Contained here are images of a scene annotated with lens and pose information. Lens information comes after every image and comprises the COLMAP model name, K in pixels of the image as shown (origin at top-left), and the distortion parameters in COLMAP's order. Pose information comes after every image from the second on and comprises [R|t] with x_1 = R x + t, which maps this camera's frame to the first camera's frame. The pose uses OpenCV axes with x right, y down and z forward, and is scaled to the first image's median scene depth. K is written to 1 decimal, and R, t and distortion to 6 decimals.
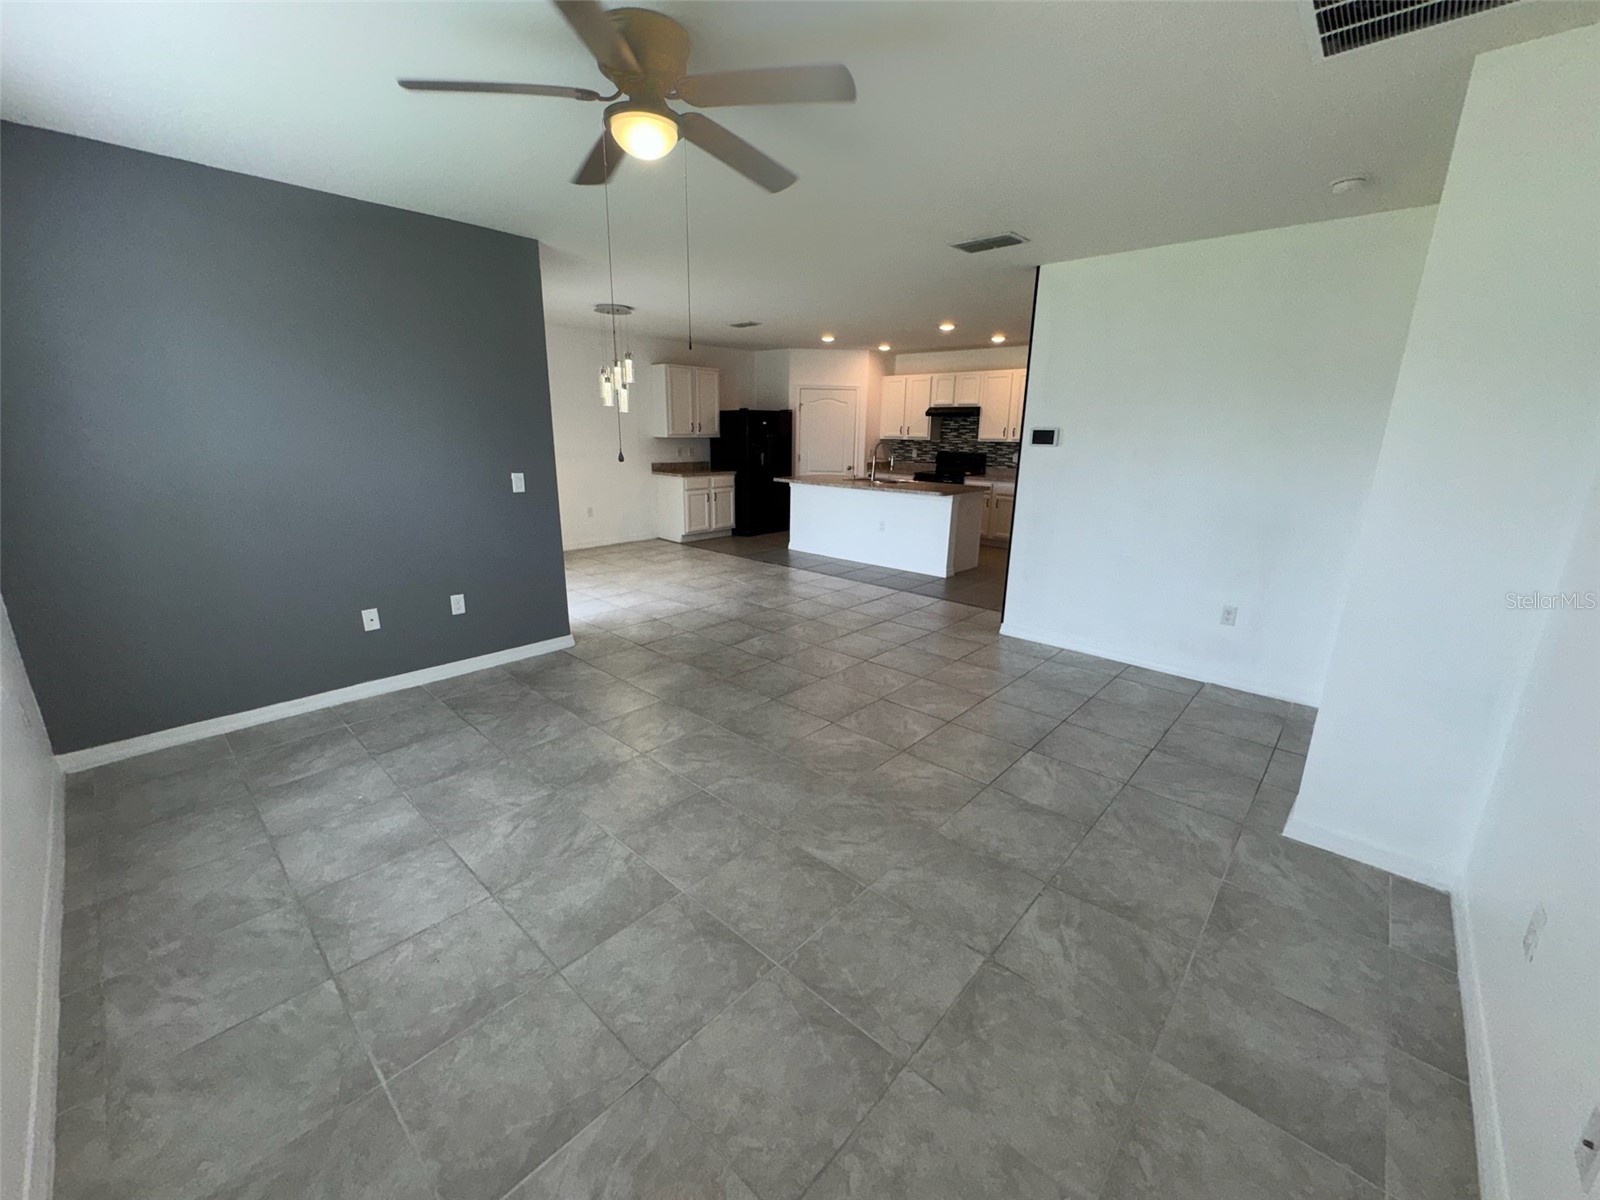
lens RADIAL K [[640.8, 0, 798.5], [0, 640.8, 605.5], [0, 0, 1]] dist [-0.002669, -0.000163]
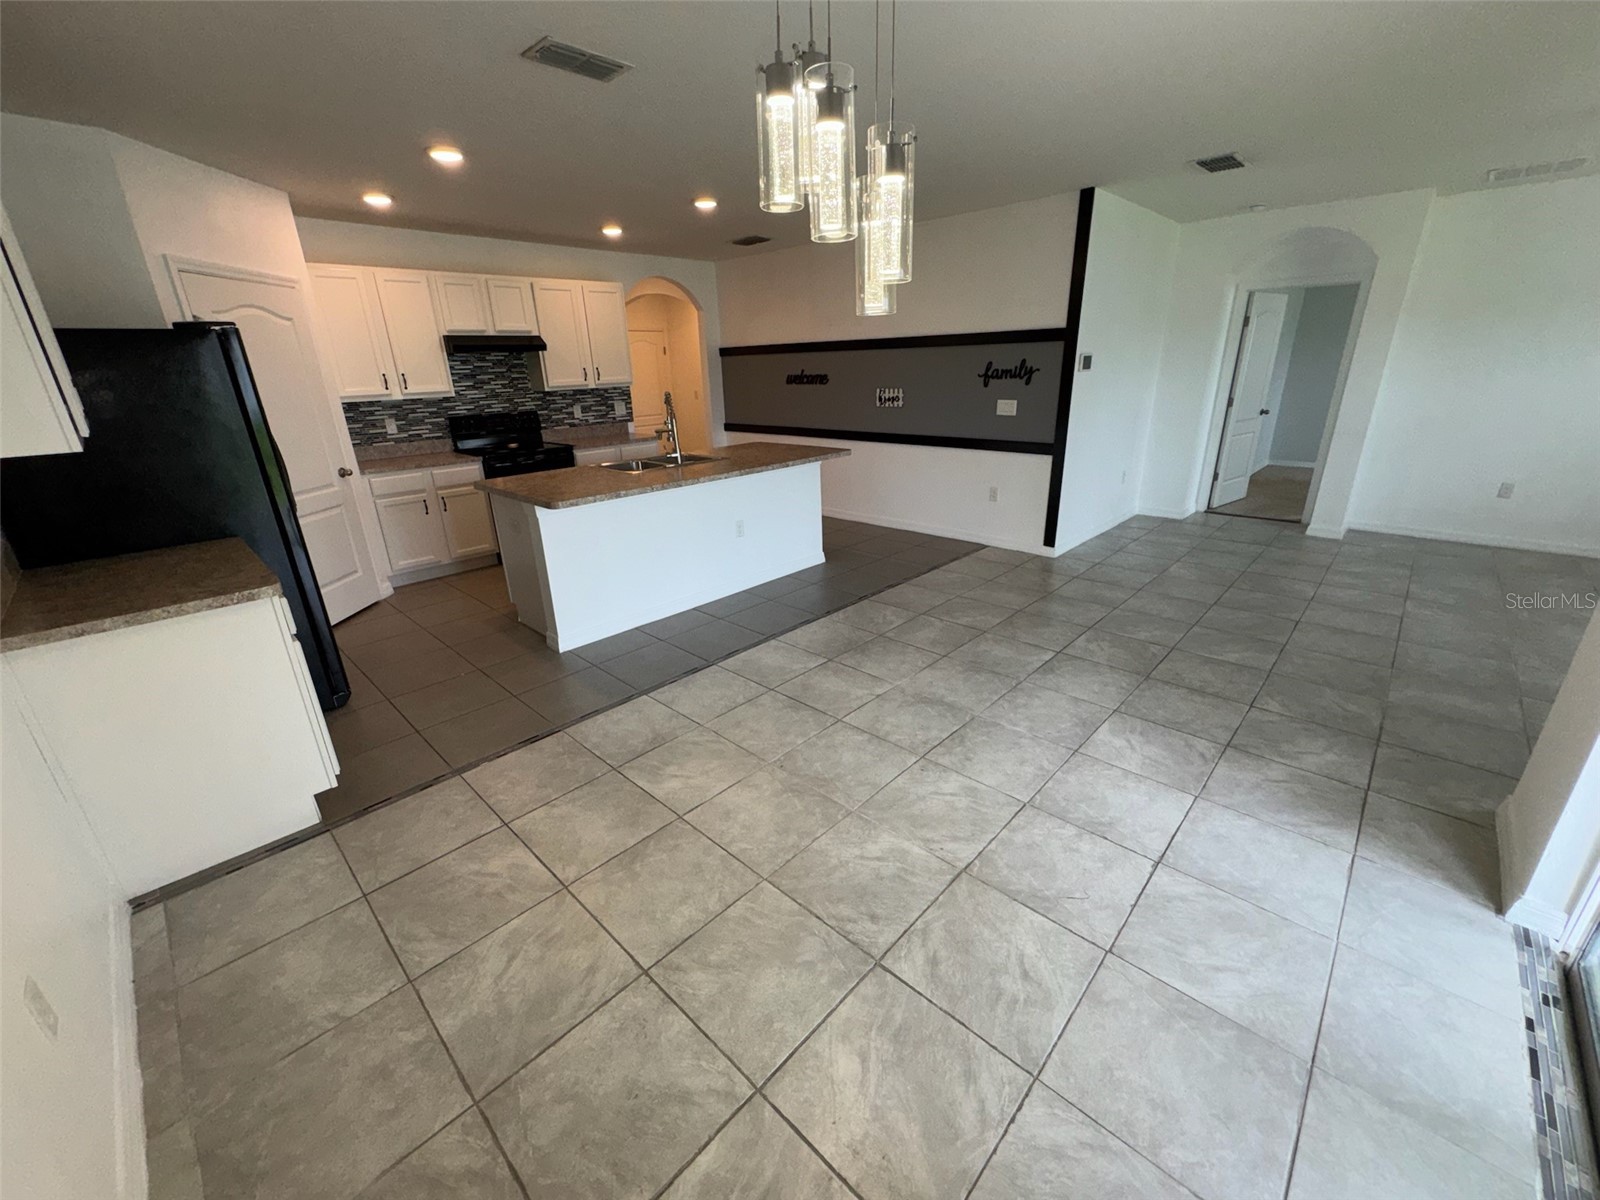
lens RADIAL K [[640.8, 0, 802.8], [0, 640.8, 600.3], [0, 0, 1]] dist [-0.002669, -0.000163]
pose [[0.016877, -0.361077, 0.932383, -0.378913], [0.295683, 0.892610, 0.340322, -0.203468], [-0.955137, 0.269946, 0.121829, 0.703796]]
